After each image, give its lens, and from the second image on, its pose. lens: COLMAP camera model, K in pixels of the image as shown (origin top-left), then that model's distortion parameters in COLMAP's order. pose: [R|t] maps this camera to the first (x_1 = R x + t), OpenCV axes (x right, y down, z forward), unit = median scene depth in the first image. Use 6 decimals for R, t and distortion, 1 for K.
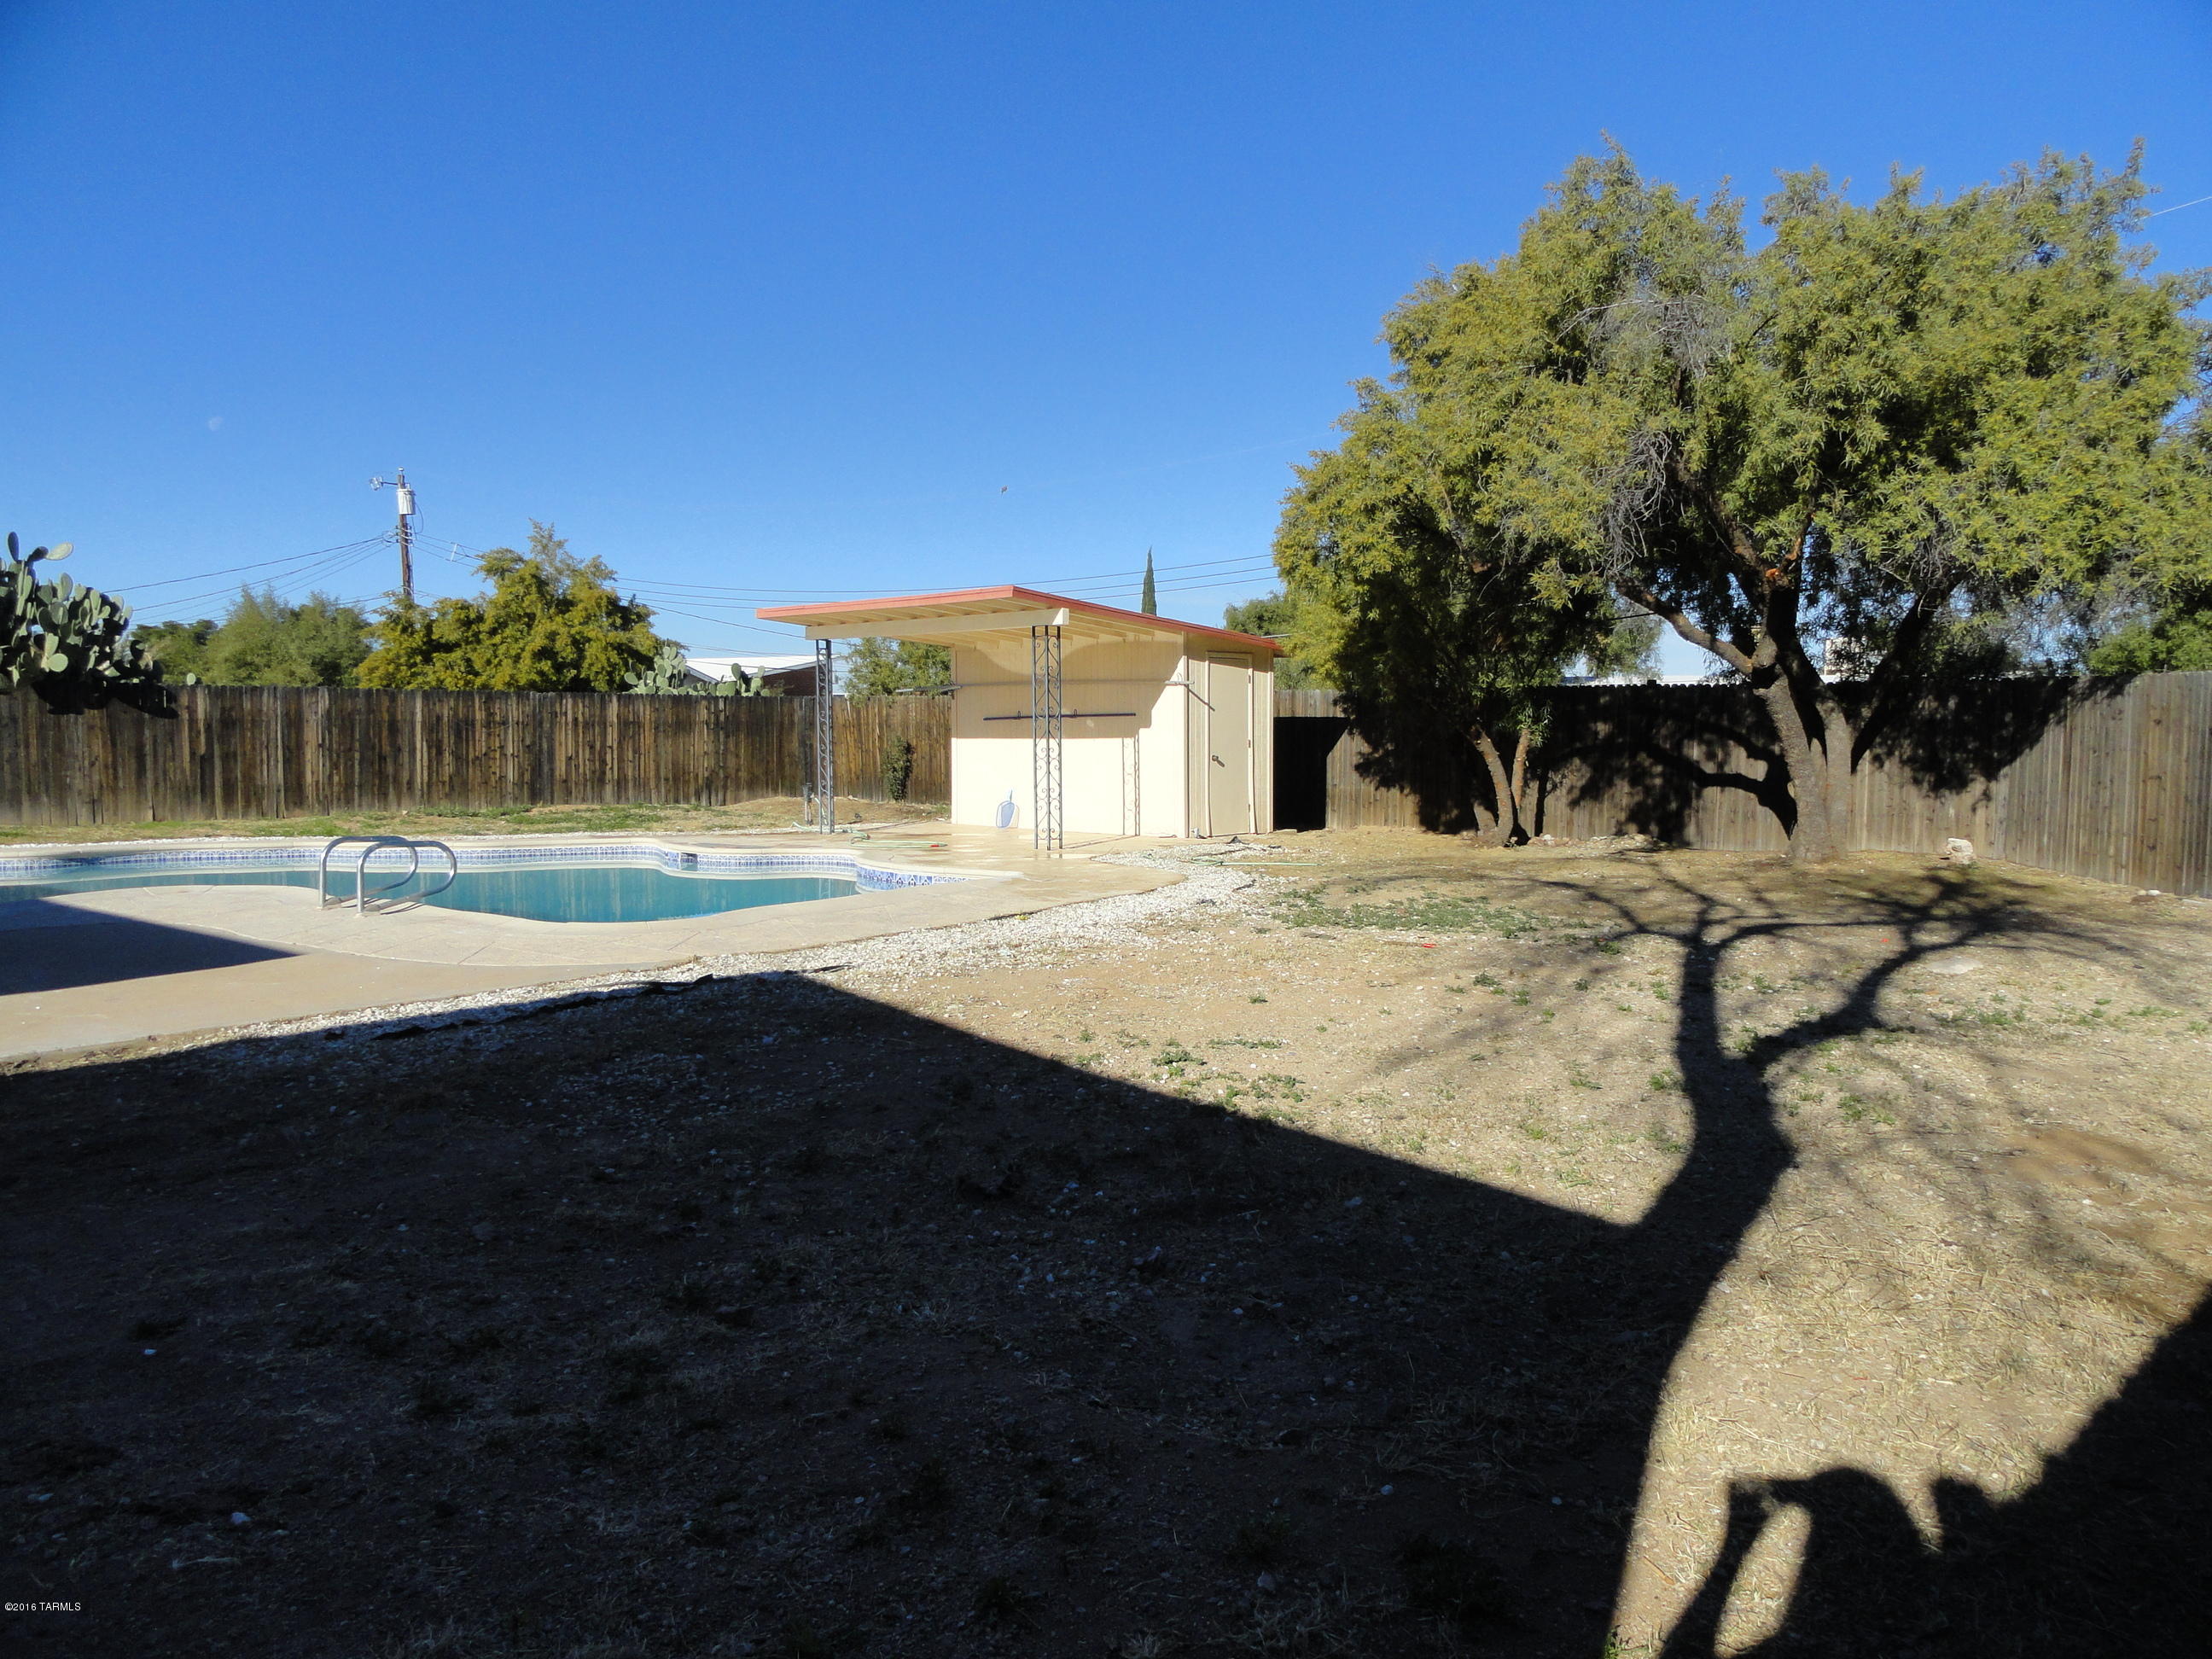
lens RADIAL K [[1538.7, 0, 1119.3], [0, 1538.7, 835.1], [0, 0, 1]] dist [-0.002848, 0.003763]
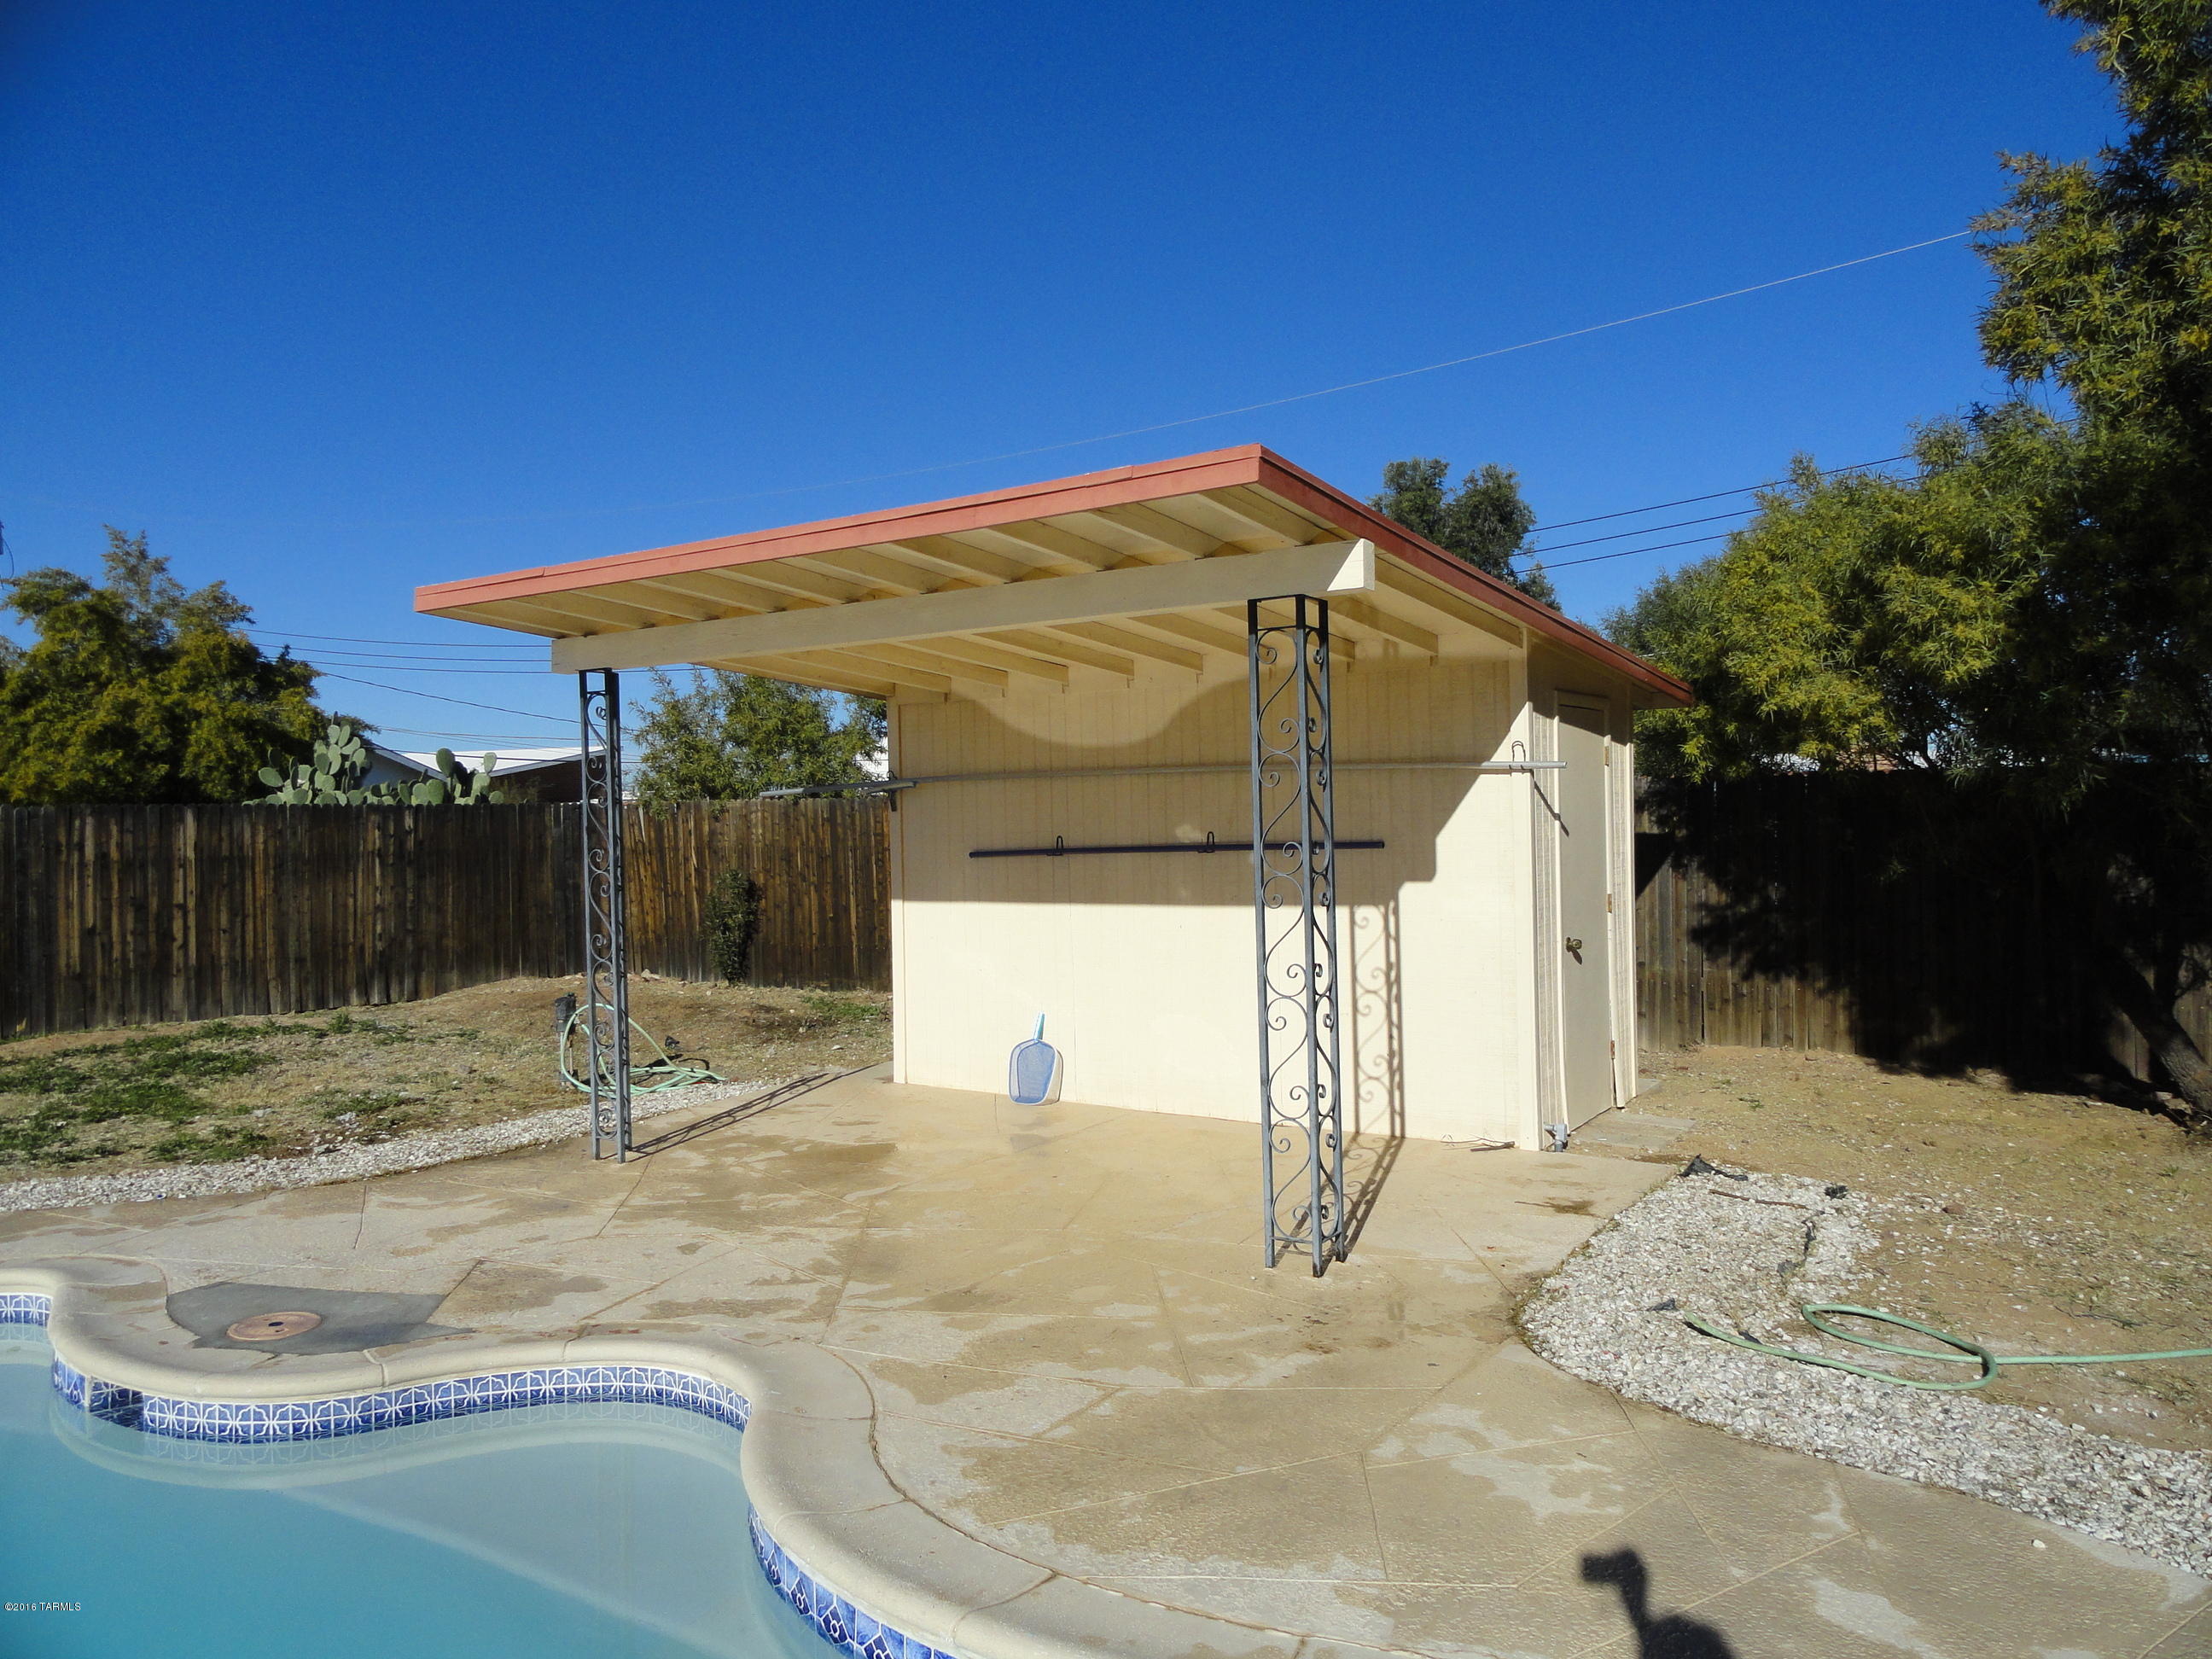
lens RADIAL K [[1538.7, 0, 1119.3], [0, 1538.7, 835.1], [0, 0, 1]] dist [-0.002848, 0.003763]
pose [[0.990179, -0.020114, 0.138351, -0.077484], [0.028215, 0.997985, -0.056840, -0.039321], [-0.136929, 0.060185, 0.988751, 0.398378]]
